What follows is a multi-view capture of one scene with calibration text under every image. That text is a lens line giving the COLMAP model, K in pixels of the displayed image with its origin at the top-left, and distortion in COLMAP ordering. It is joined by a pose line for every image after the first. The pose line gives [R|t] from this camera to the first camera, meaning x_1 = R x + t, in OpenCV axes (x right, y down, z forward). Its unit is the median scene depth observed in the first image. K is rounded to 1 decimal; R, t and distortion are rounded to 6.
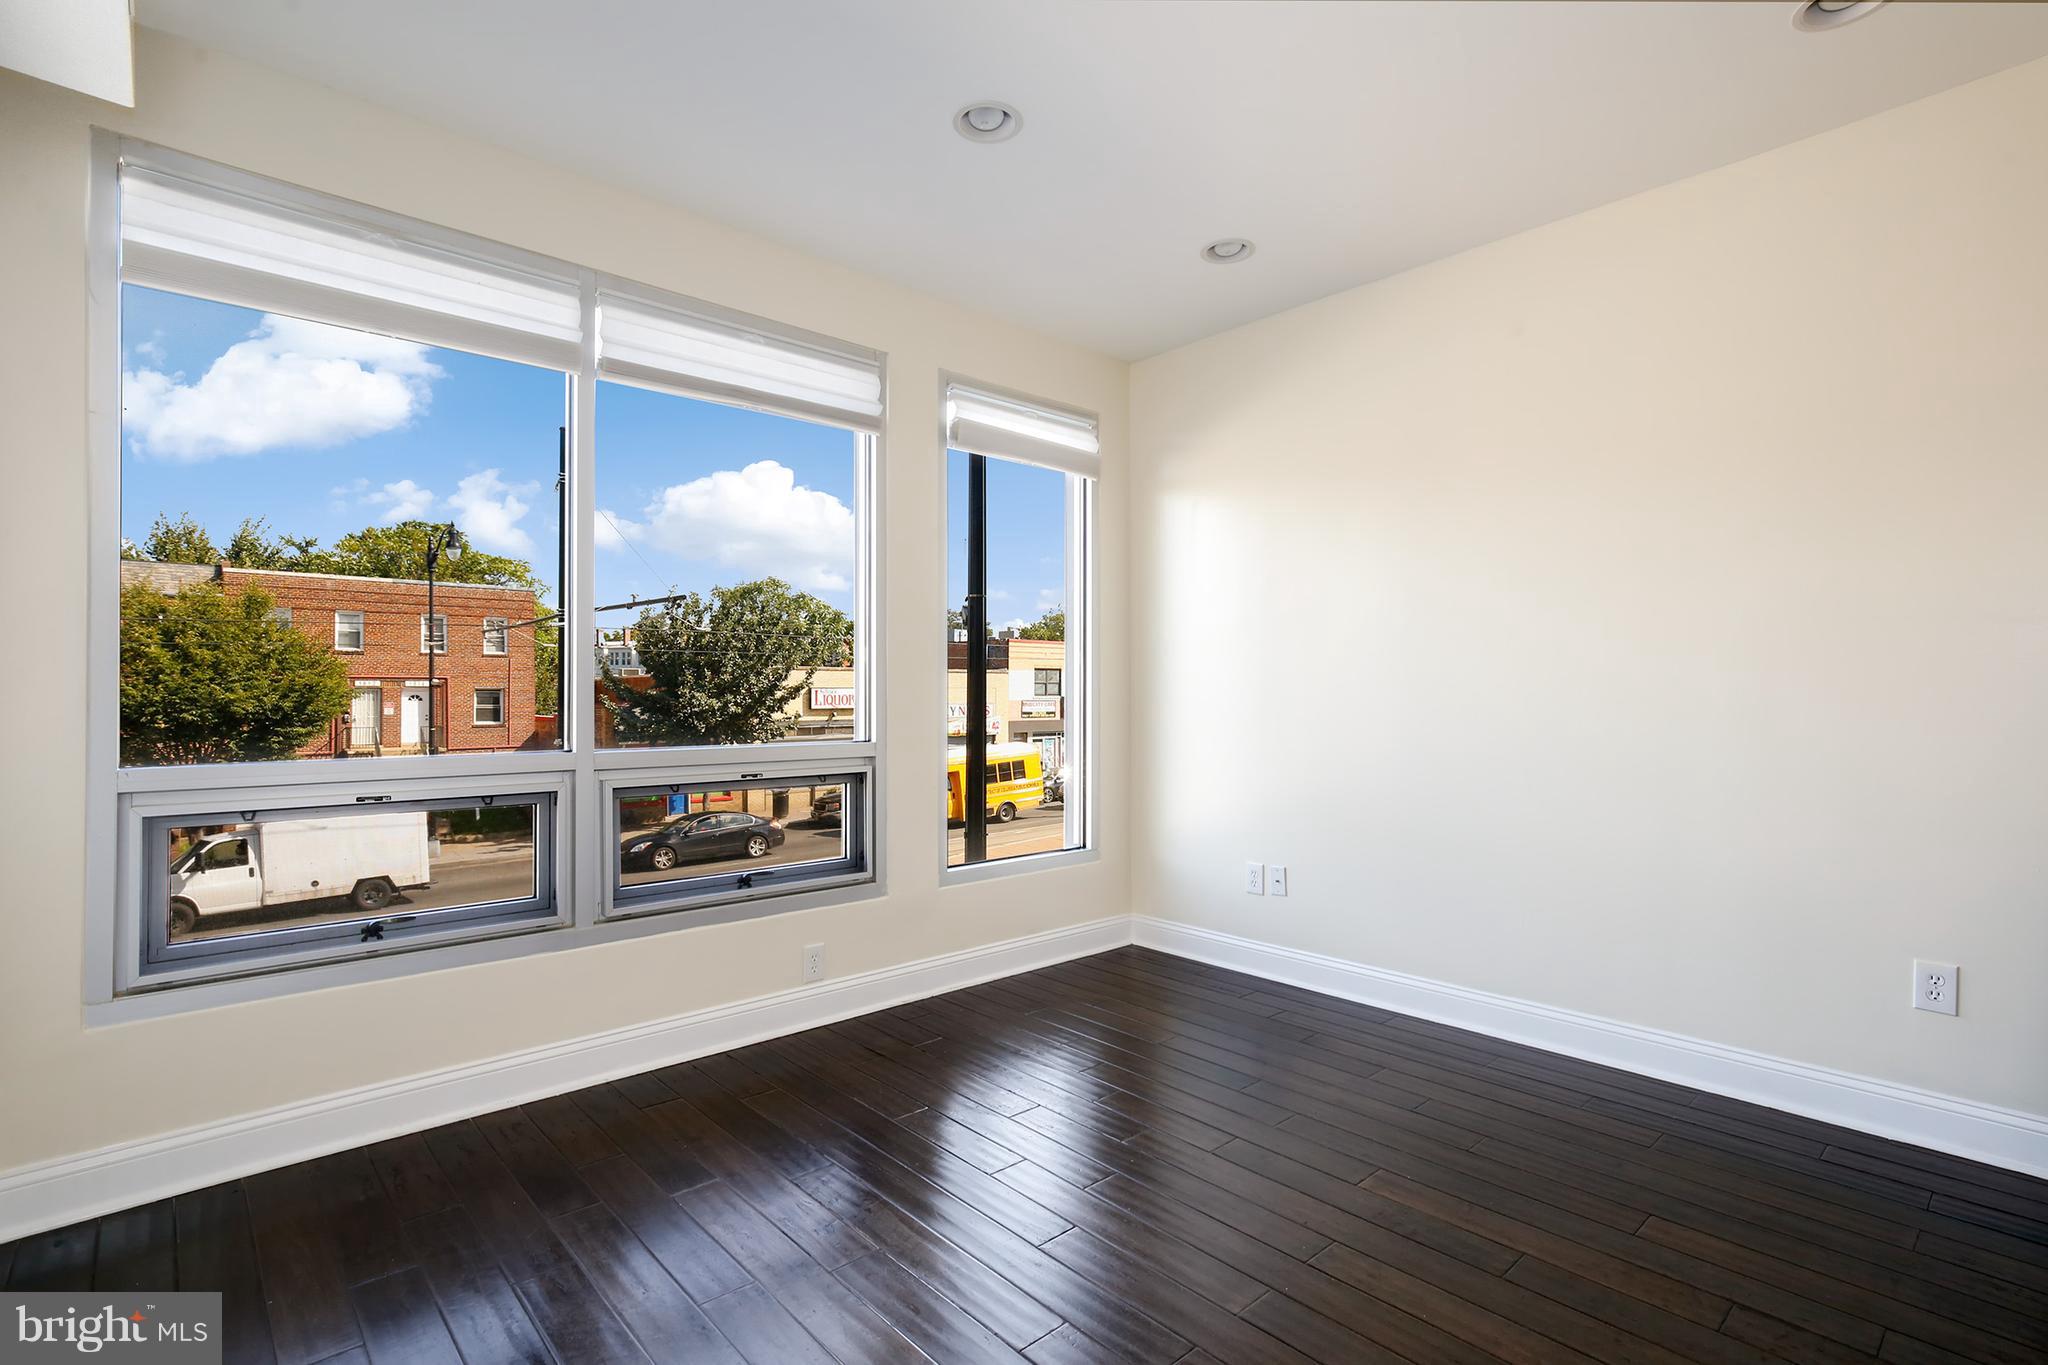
lens RADIAL K [[974.5, 0, 1020.1], [0, 974.5, 690.7], [0, 0, 1]] dist [-0.009074, 0.006944]
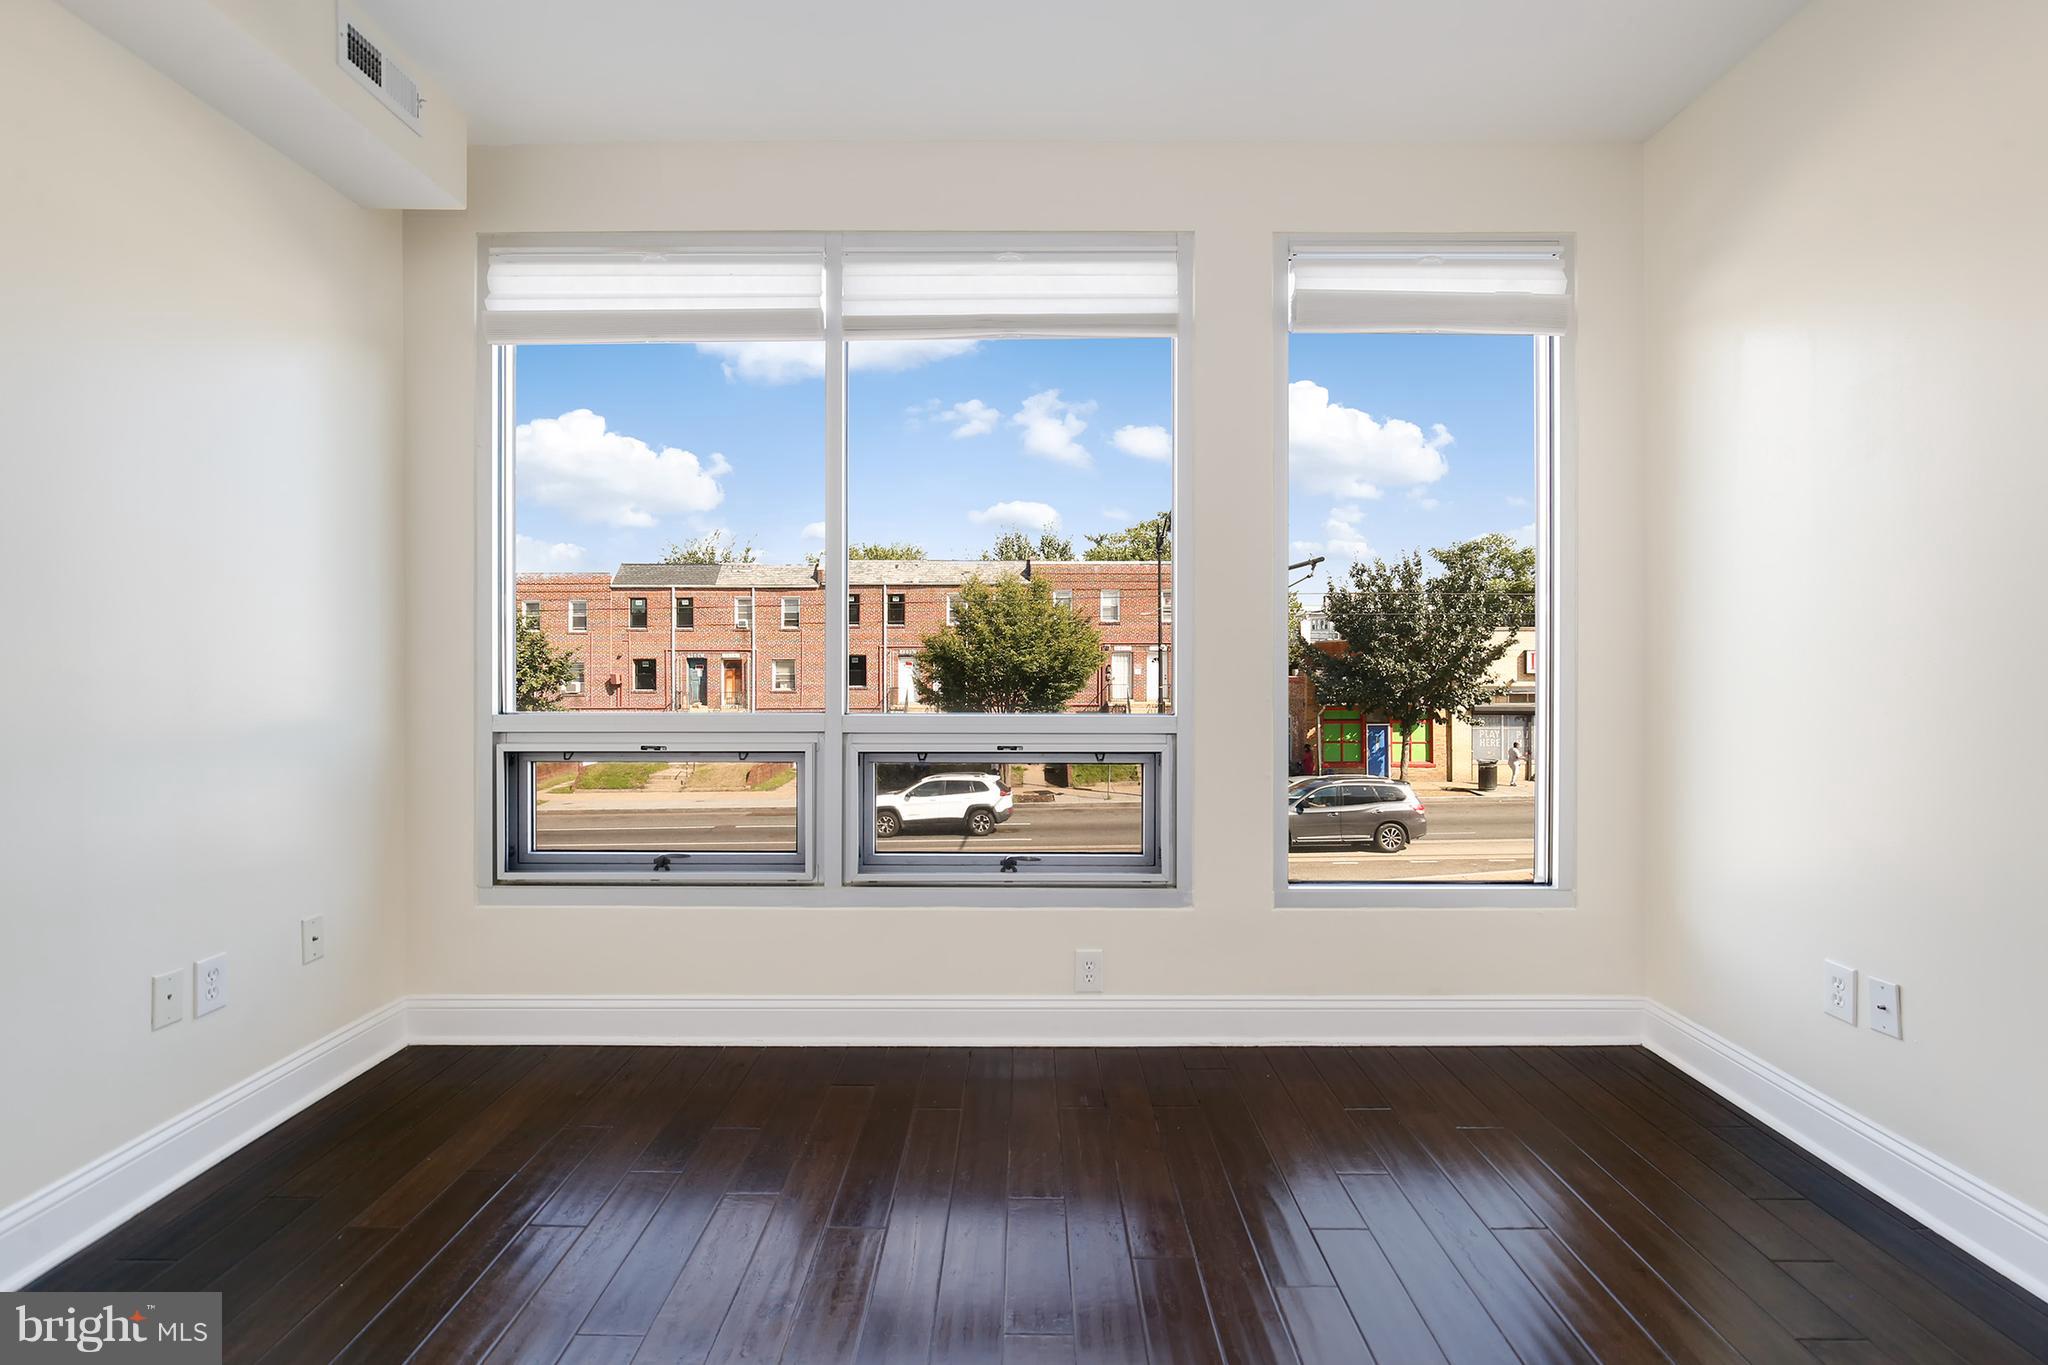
lens RADIAL K [[934.2, 0, 1020.4], [0, 934.2, 660.5], [0, 0, 1]] dist [-0.013071, 0.003885]
pose [[0.739399, 0.002429, -0.673263, 0.234347], [0.002094, 0.999980, 0.005907, 0.001693], [0.673265, -0.005777, 0.739379, 0.283597]]
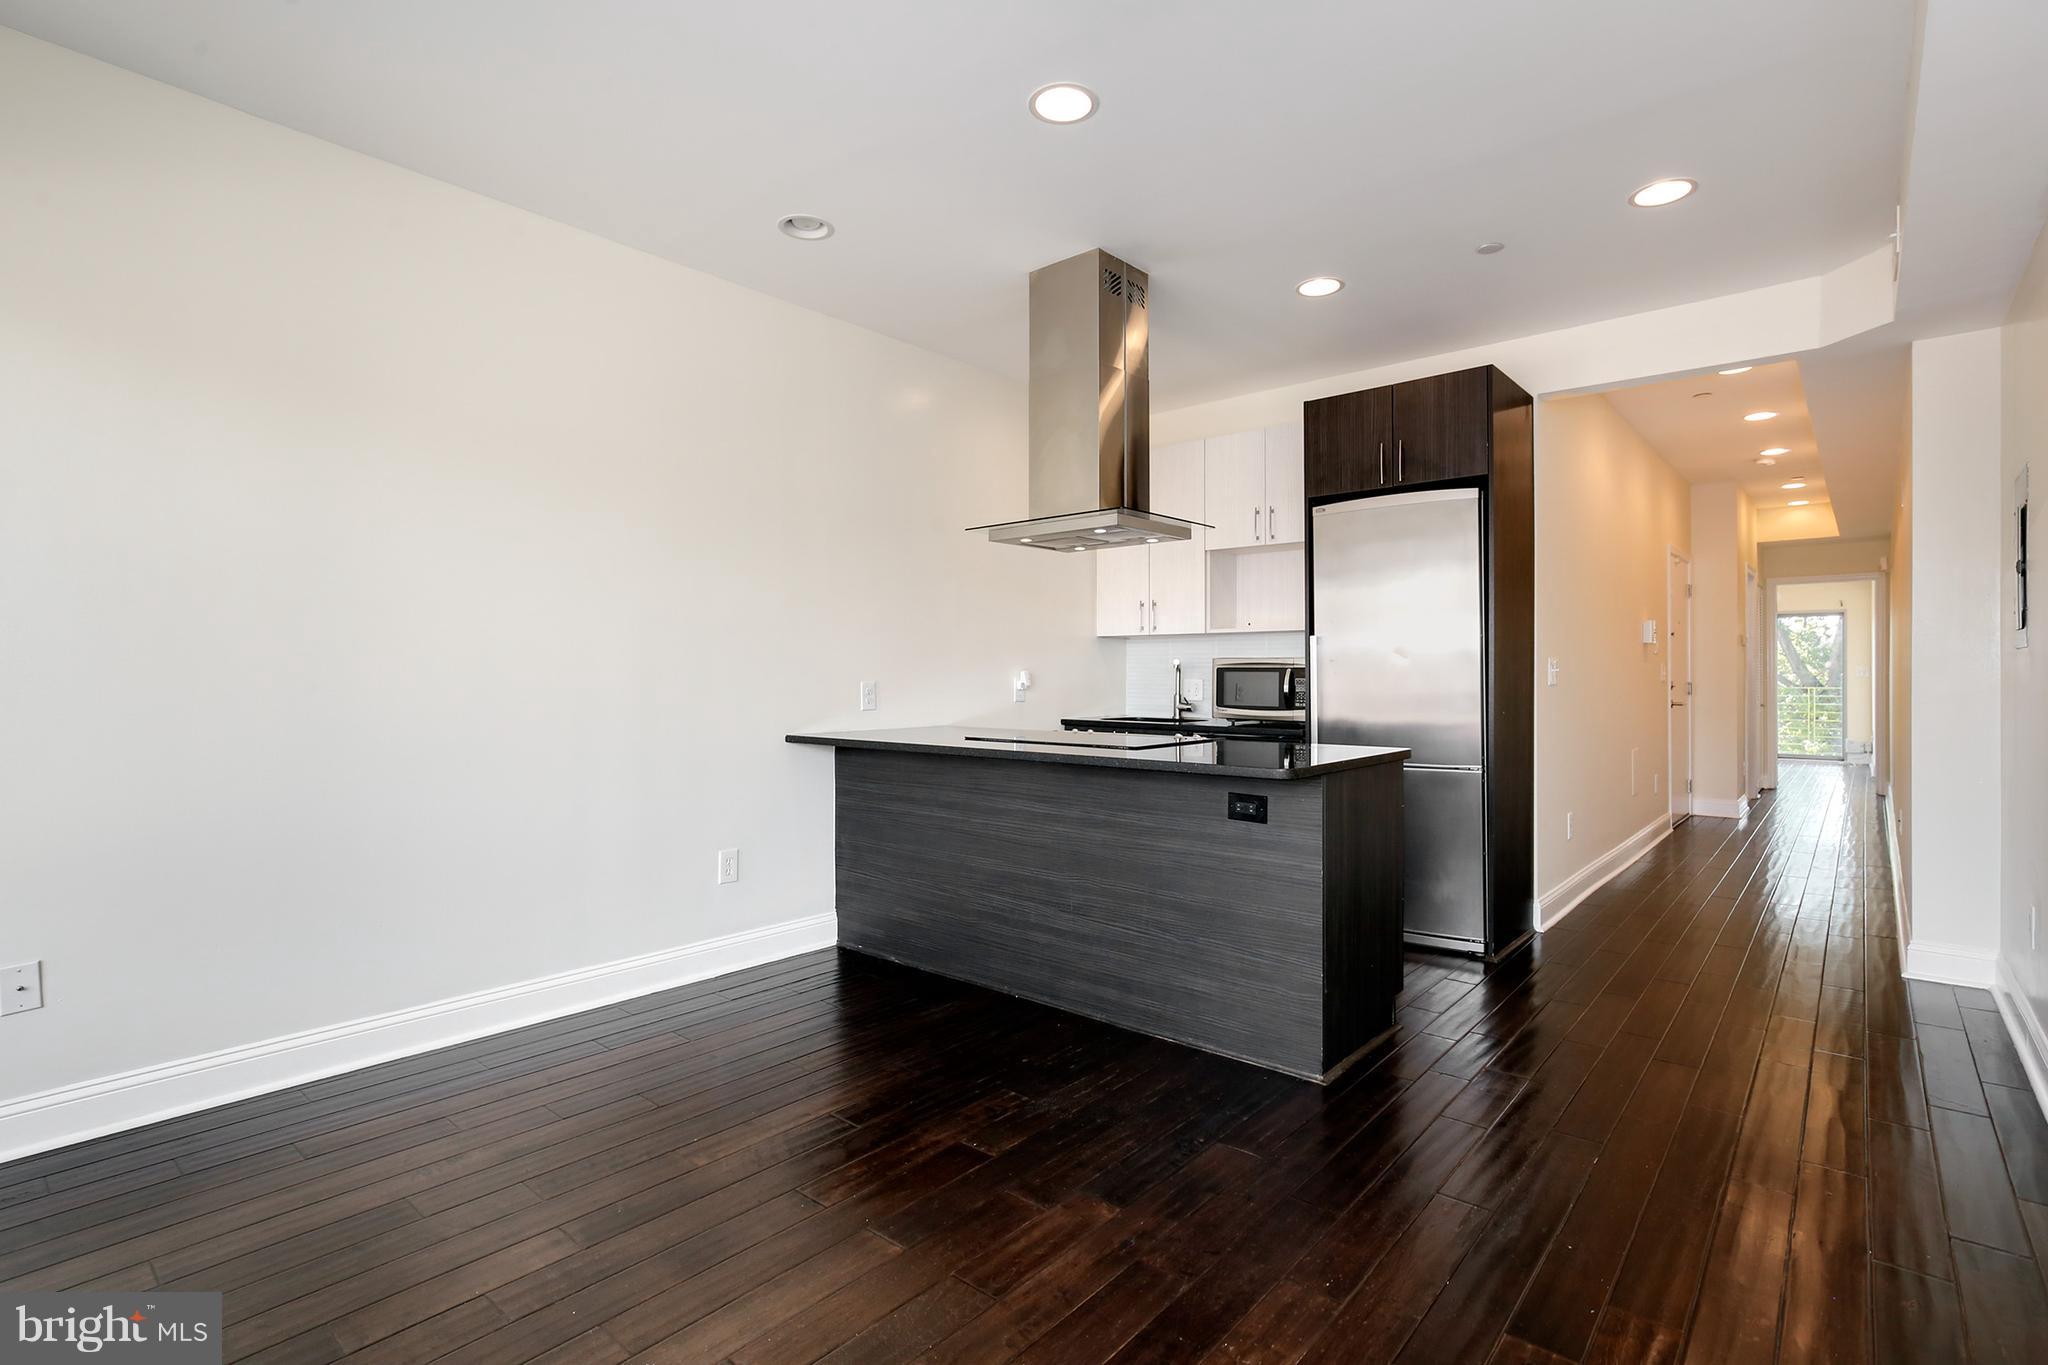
lens RADIAL K [[974.5, 0, 1016.6], [0, 974.5, 675.9], [0, 0, 1]] dist [-0.009074, 0.006944]
pose [[-0.121852, -0.002574, 0.992545, -0.364760], [-0.001956, 0.999995, 0.002353, 0.001589], [-0.992546, -0.001654, -0.121857, 0.429997]]
